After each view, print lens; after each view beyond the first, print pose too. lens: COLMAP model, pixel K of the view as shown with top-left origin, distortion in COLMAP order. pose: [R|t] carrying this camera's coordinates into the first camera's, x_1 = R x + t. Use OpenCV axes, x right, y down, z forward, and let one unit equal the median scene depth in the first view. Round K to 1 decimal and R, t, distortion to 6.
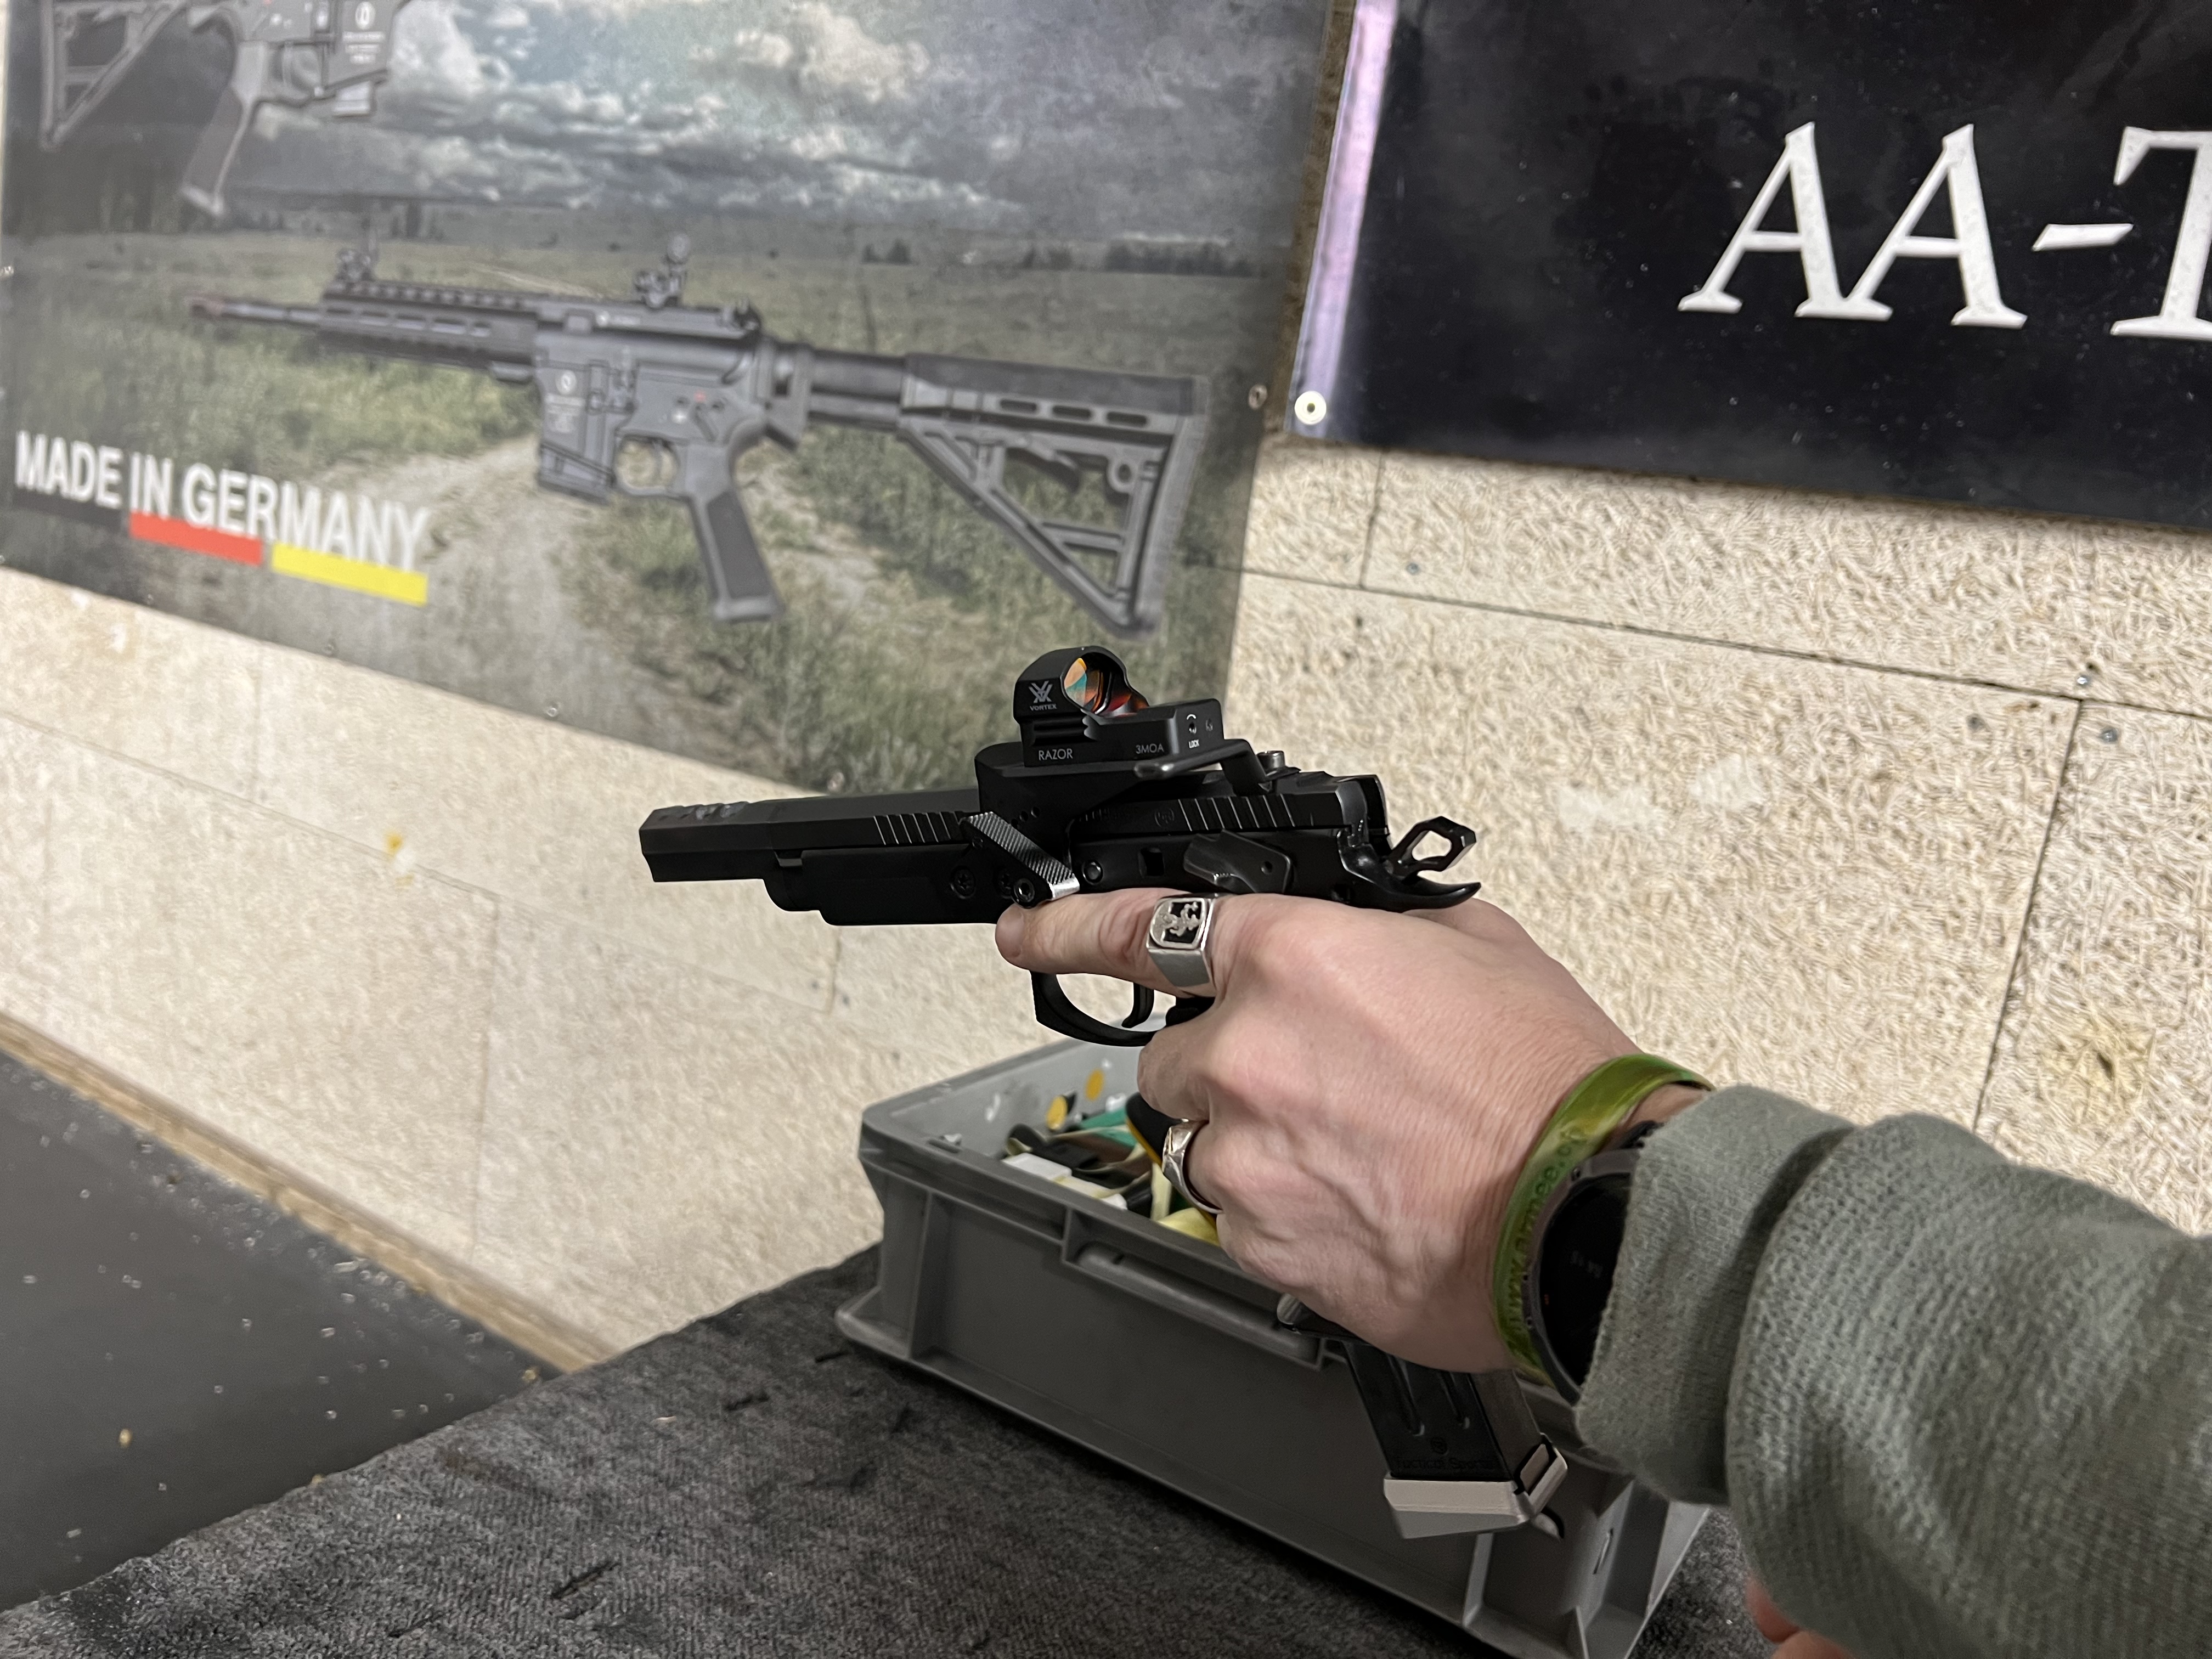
lens RADIAL K [[1683.1, 0, 1117.4], [0, 1683.1, 838.7], [0, 0, 1]] dist [0.053444, -0.067871]
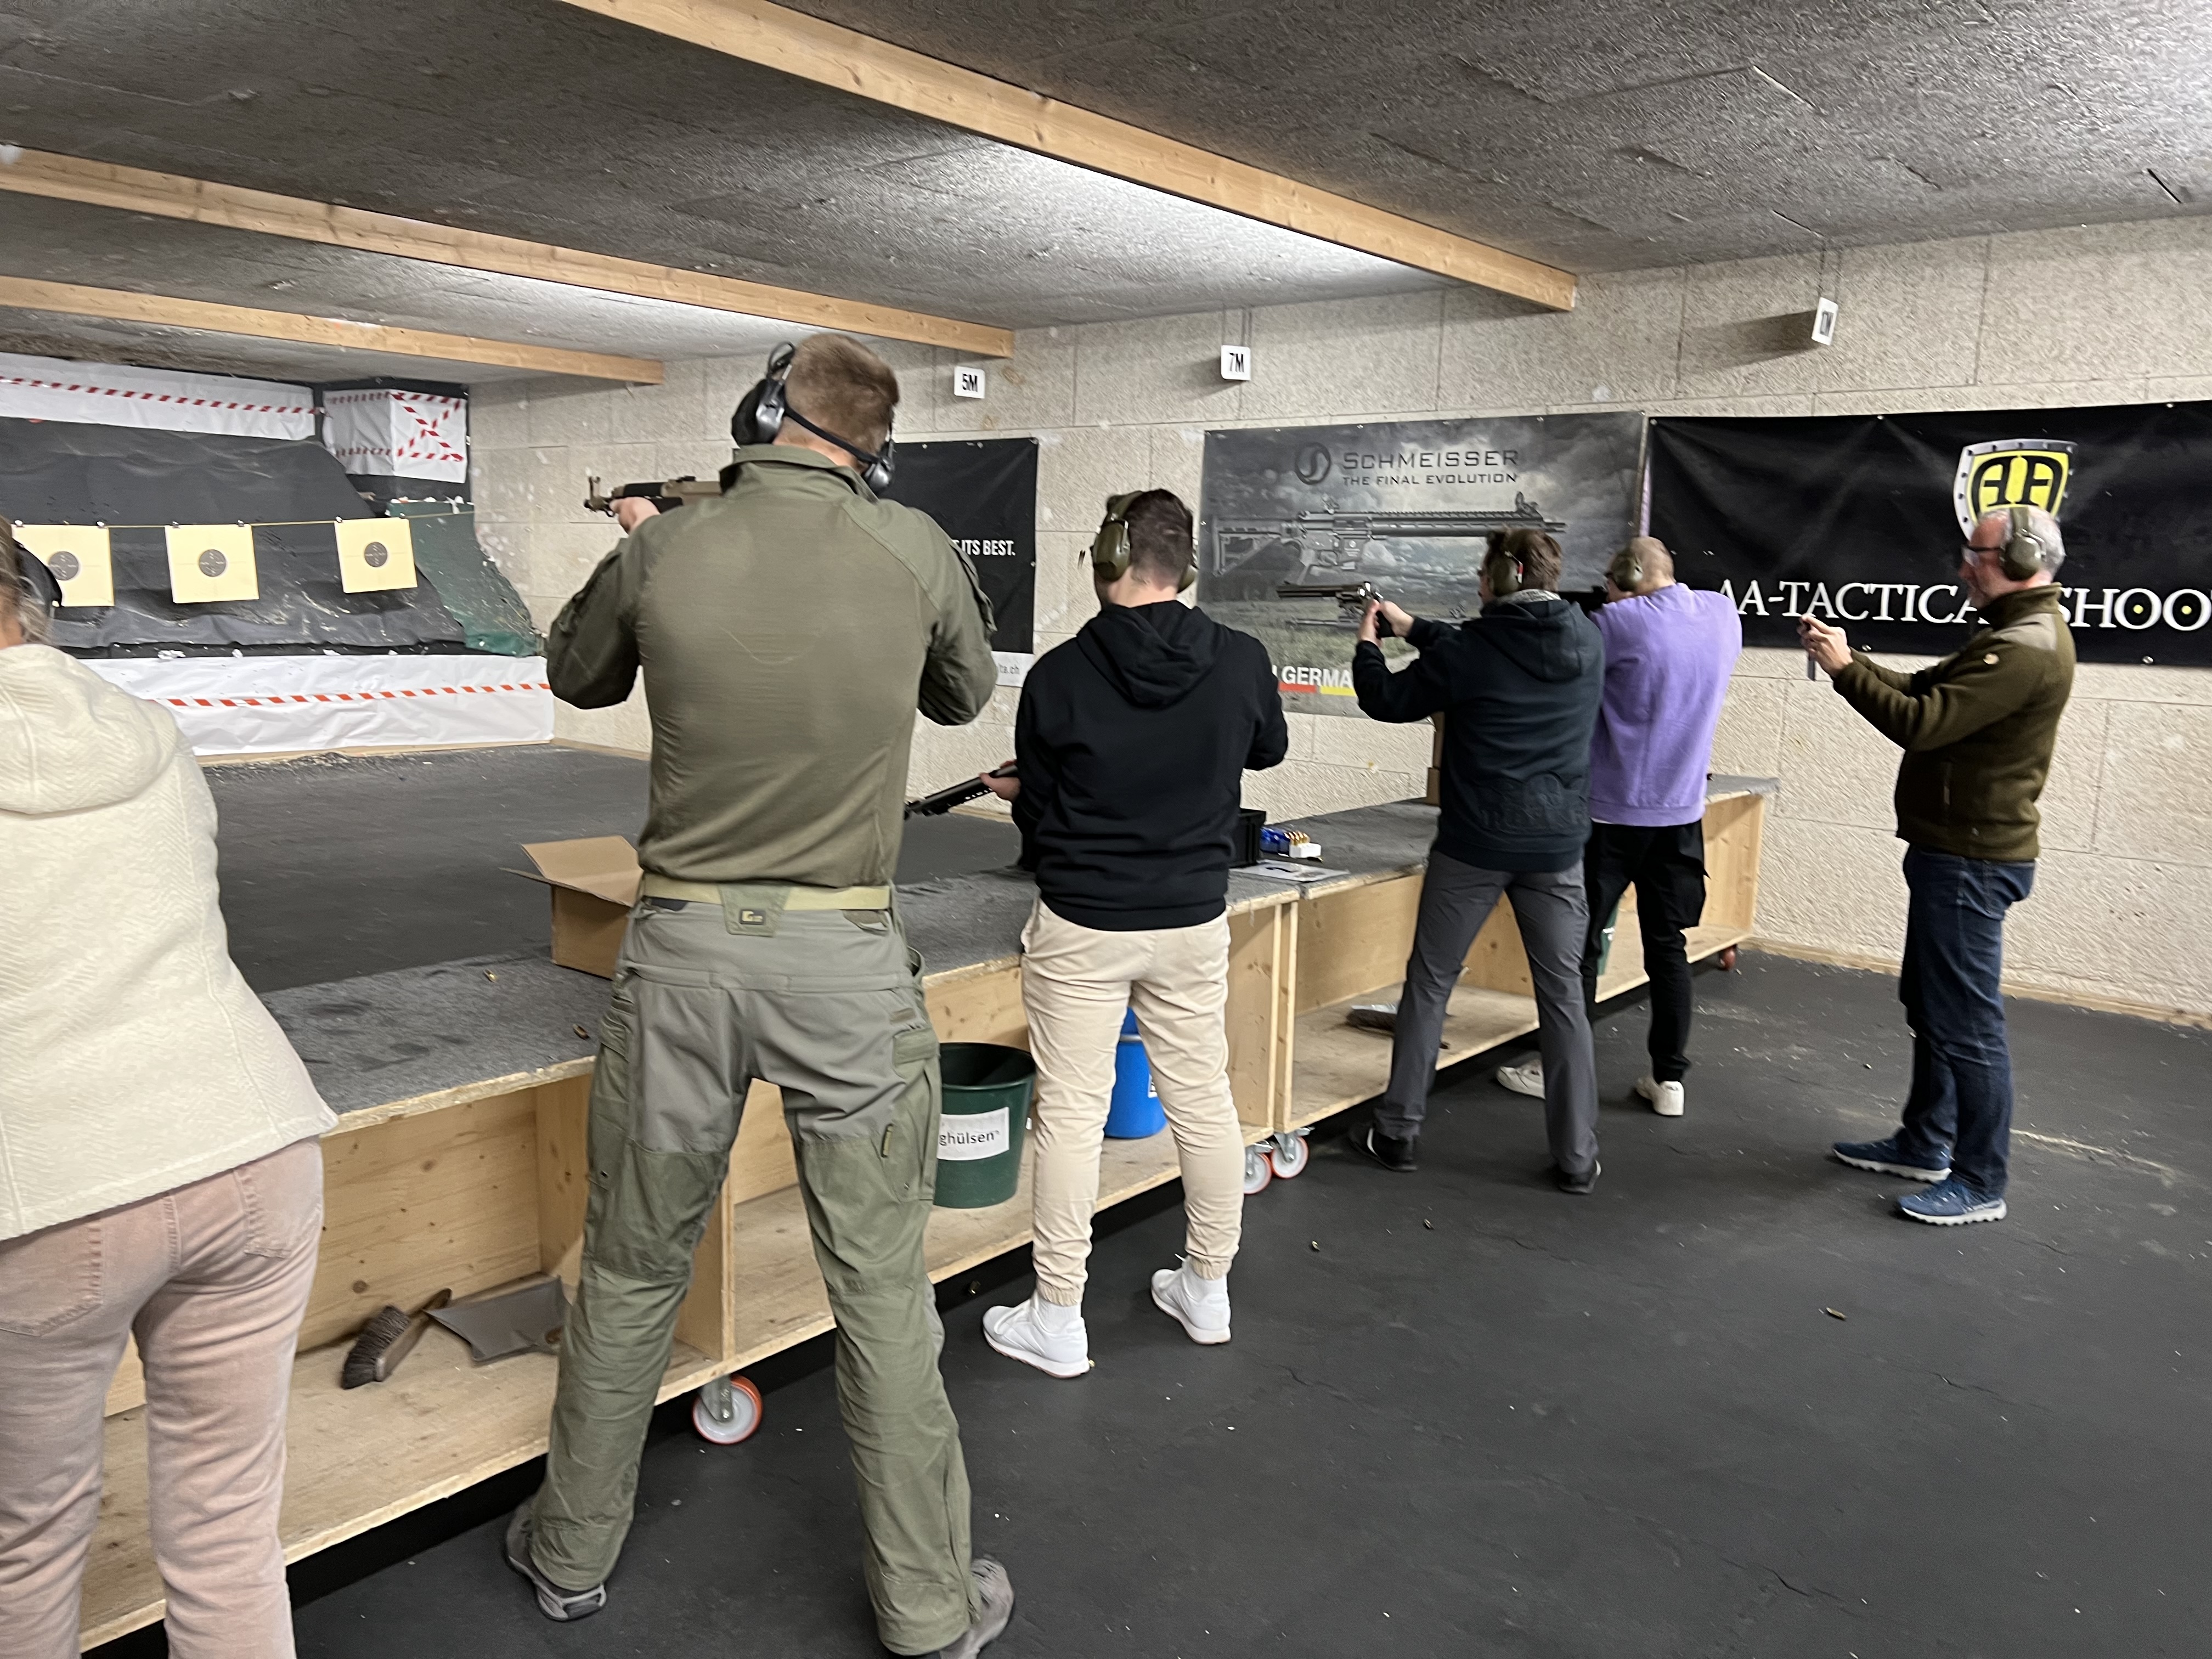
lens RADIAL K [[1683.1, 0, 1093.5], [0, 1683.1, 834.3], [0, 0, 1]] dist [0.053444, -0.067871]
pose [[0.984459, -0.093262, -0.148806, -0.503401], [0.087960, 0.995245, -0.041837, 0.256933], [0.152001, 0.028098, 0.987981, -2.716755]]
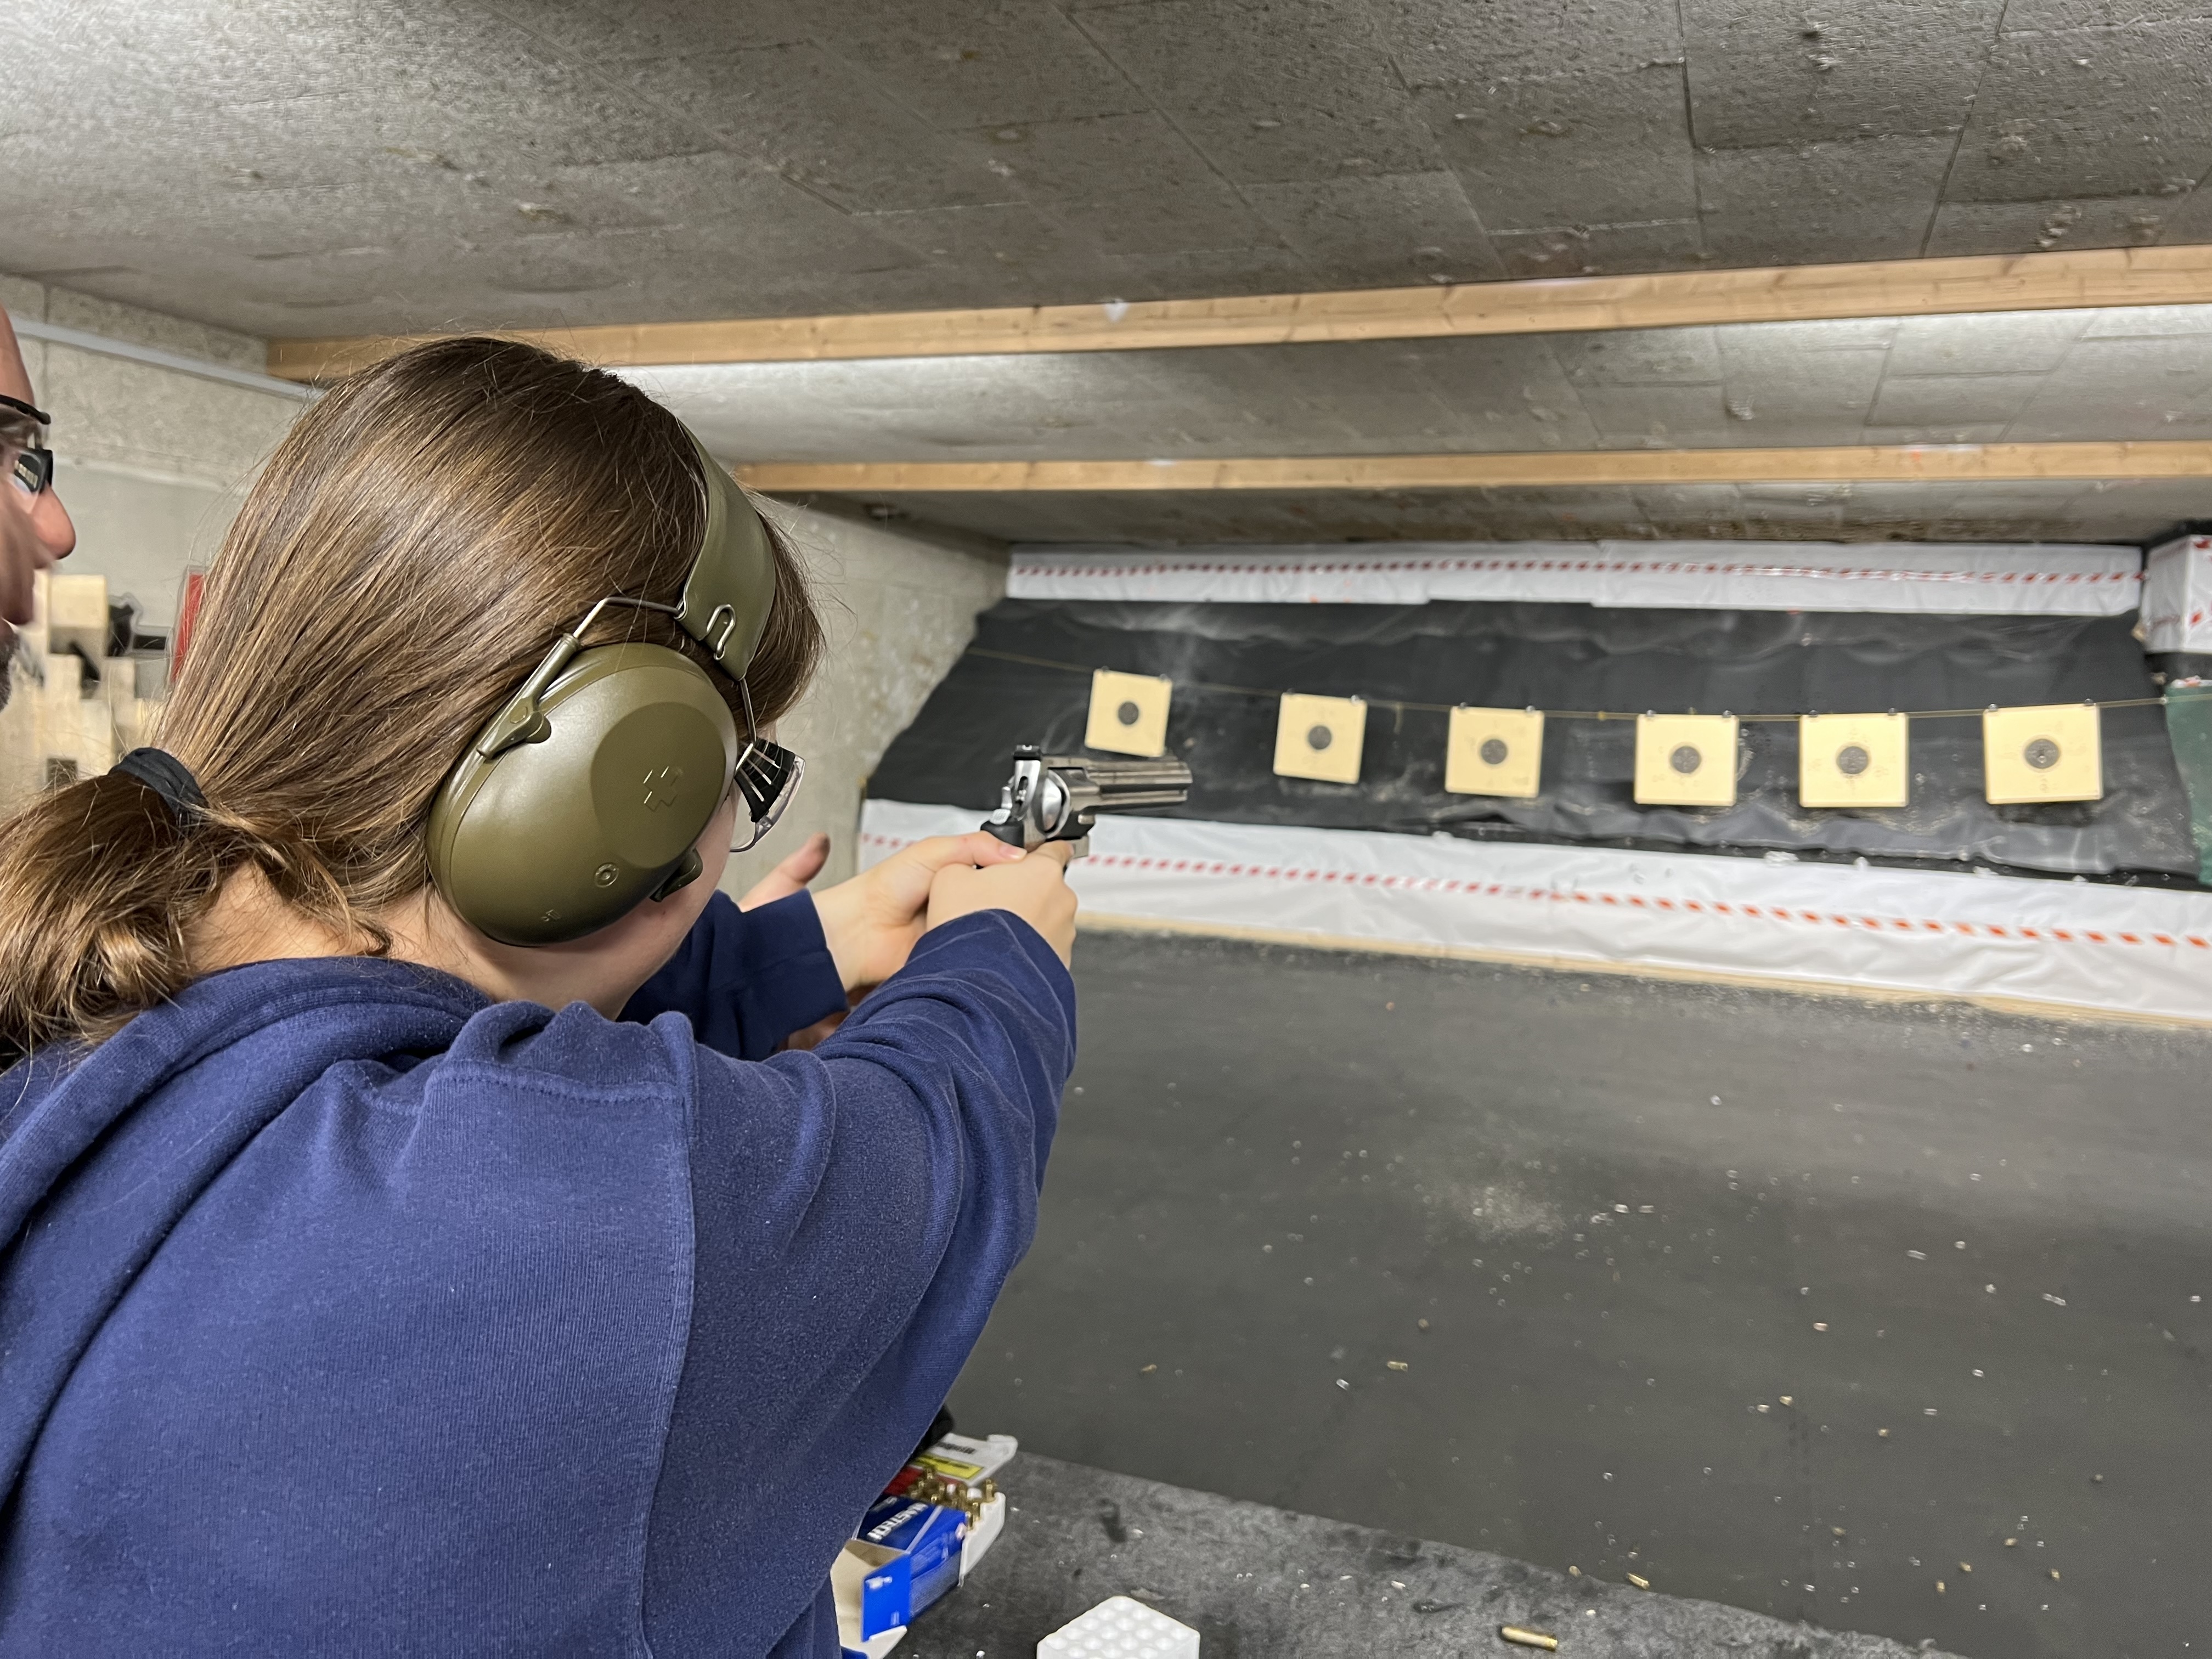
lens RADIAL K [[1683.1, 0, 1110.6], [0, 1683.1, 826.5], [0, 0, 1]] dist [0.053444, -0.067871]
pose [[0.216399, -0.067616, -0.973961, -0.007627], [-0.185186, 0.976646, -0.108947, -0.000361], [0.958581, 0.203940, 0.198824, -0.767125]]
